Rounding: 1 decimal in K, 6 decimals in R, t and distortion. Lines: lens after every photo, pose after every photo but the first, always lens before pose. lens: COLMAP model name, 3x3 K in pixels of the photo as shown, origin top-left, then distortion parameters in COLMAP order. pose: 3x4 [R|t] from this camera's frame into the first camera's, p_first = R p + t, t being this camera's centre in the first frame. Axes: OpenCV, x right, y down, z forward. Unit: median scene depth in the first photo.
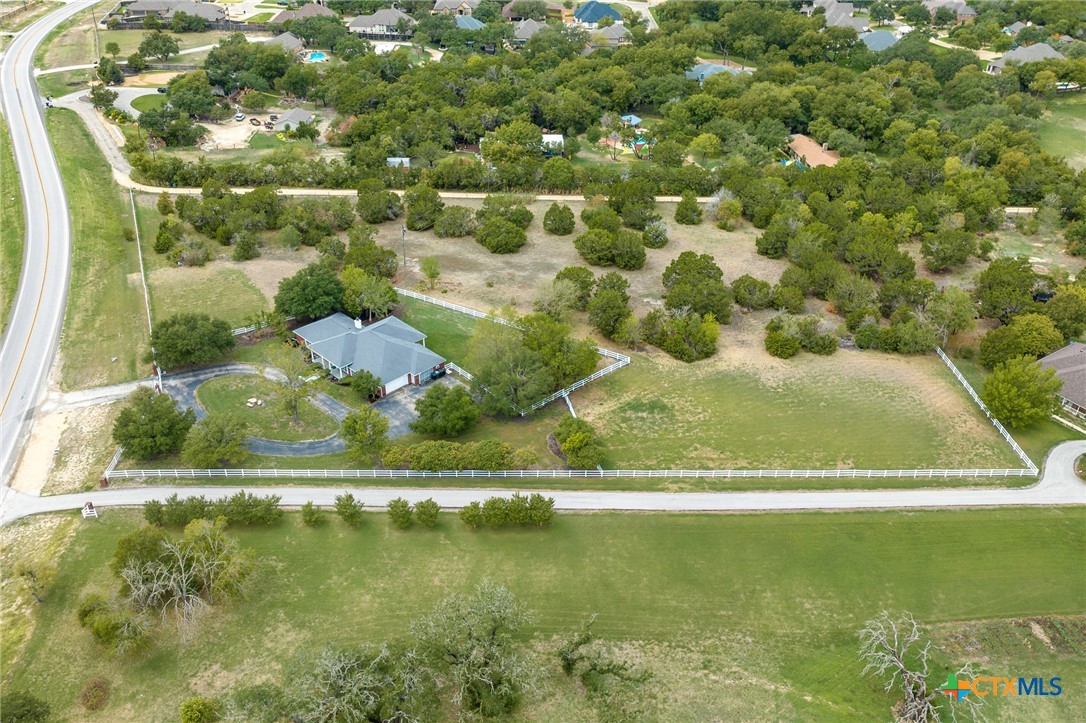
lens RADIAL K [[898.6, 0, 535.5], [0, 898.6, 388.2], [0, 0, 1]] dist [-0.016294, -0.003497]
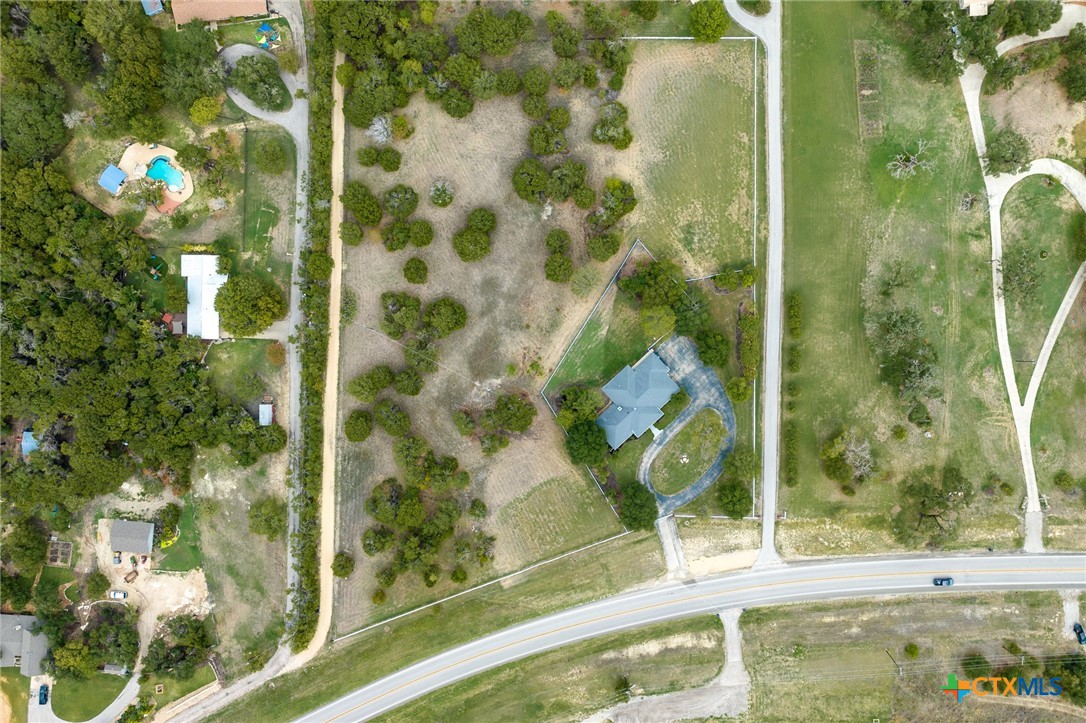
lens RADIAL K [[898.6, 0, 535.5], [0, 898.6, 388.2], [0, 0, 1]] dist [-0.016294, -0.003497]
pose [[0.039235, -0.998774, -0.030187, -0.126237], [0.581731, -0.001731, 0.813379, -1.517195], [-0.812434, -0.049473, 0.580950, 0.209242]]
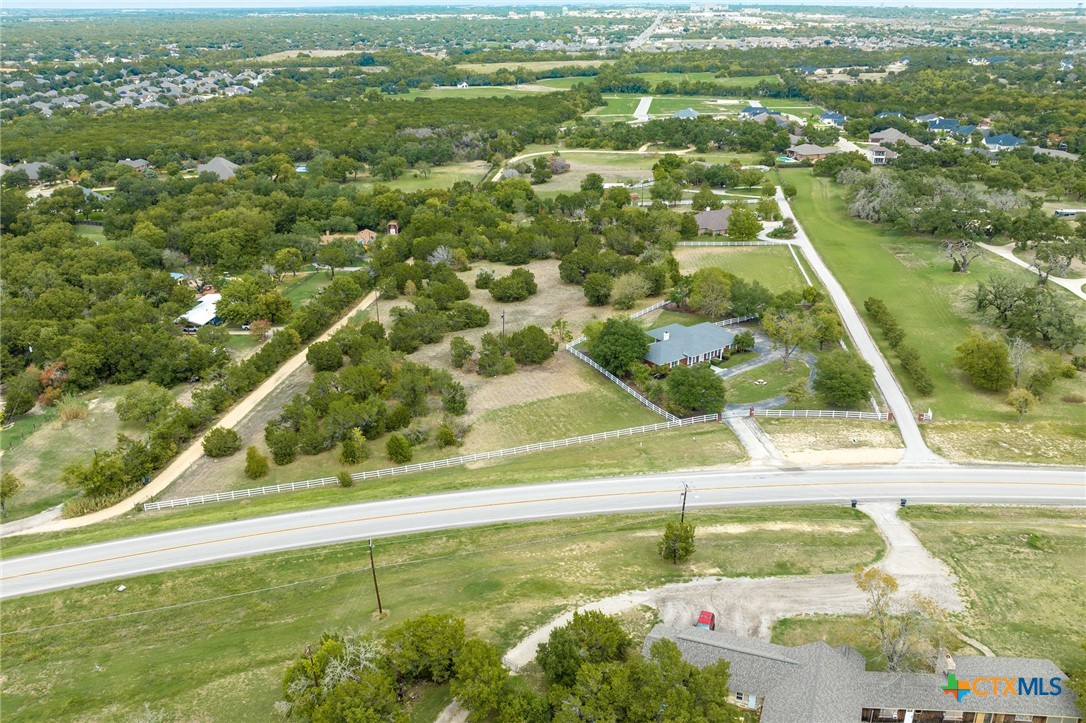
lens RADIAL K [[898.6, 0, 535.5], [0, 898.6, 388.2], [0, 0, 1]] dist [-0.016294, -0.003497]
pose [[0.170334, -0.405669, 0.898008, -1.409781], [0.561641, 0.788774, 0.249791, -0.438243], [-0.809658, 0.461810, 0.362195, 0.770539]]
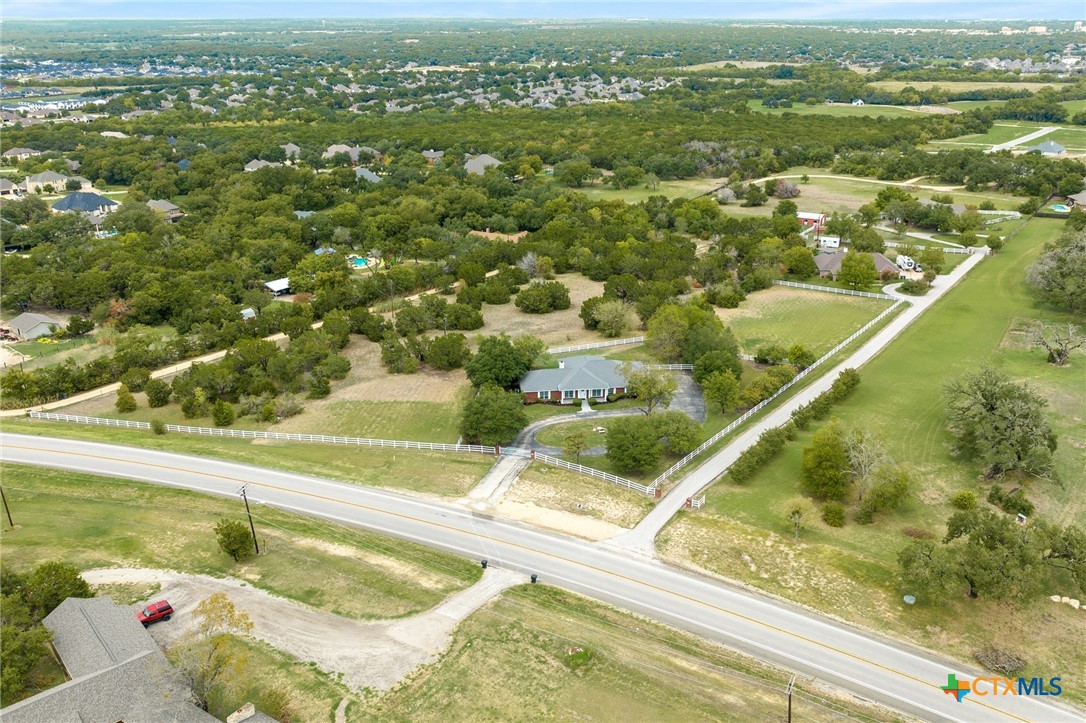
lens RADIAL K [[898.6, 0, 535.5], [0, 898.6, 388.2], [0, 0, 1]] dist [-0.016294, -0.003497]
pose [[0.626337, -0.315400, 0.712899, -1.096837], [0.449244, 0.893409, 0.000565, -0.064384], [-0.637089, 0.319912, 0.701266, 0.234562]]
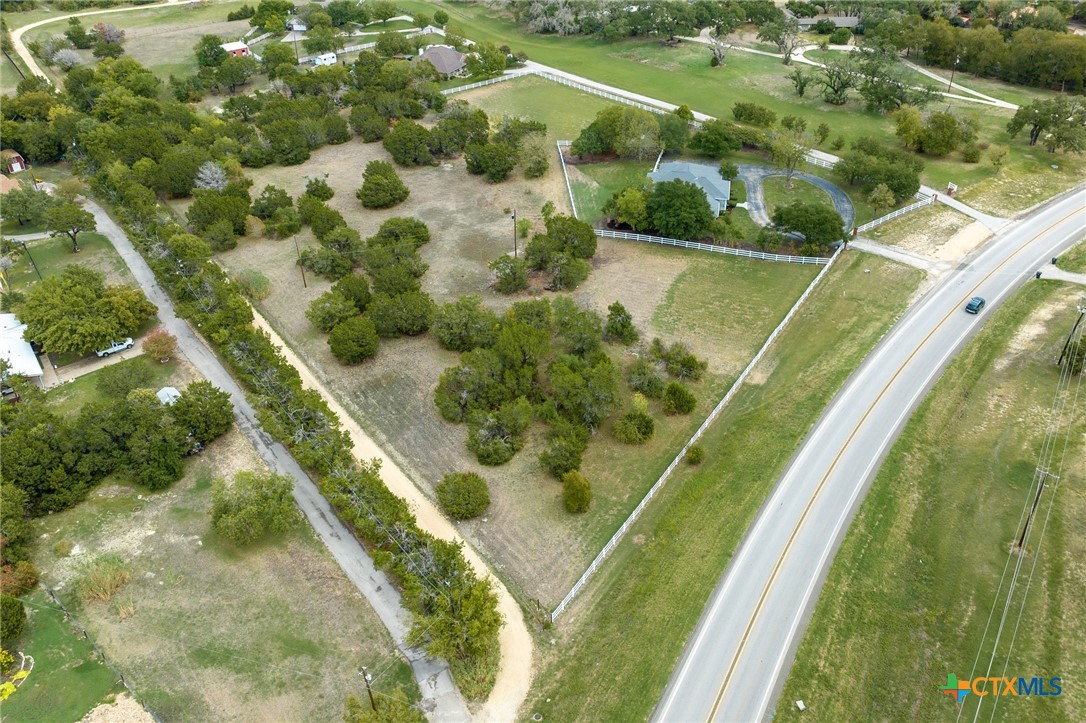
lens RADIAL K [[898.6, 0, 535.5], [0, 898.6, 388.2], [0, 0, 1]] dist [-0.016294, -0.003497]
pose [[-0.551766, -0.470455, 0.688641, -1.035606], [0.474586, 0.501869, 0.723115, -0.881584], [-0.685801, 0.725810, -0.053643, 1.431353]]
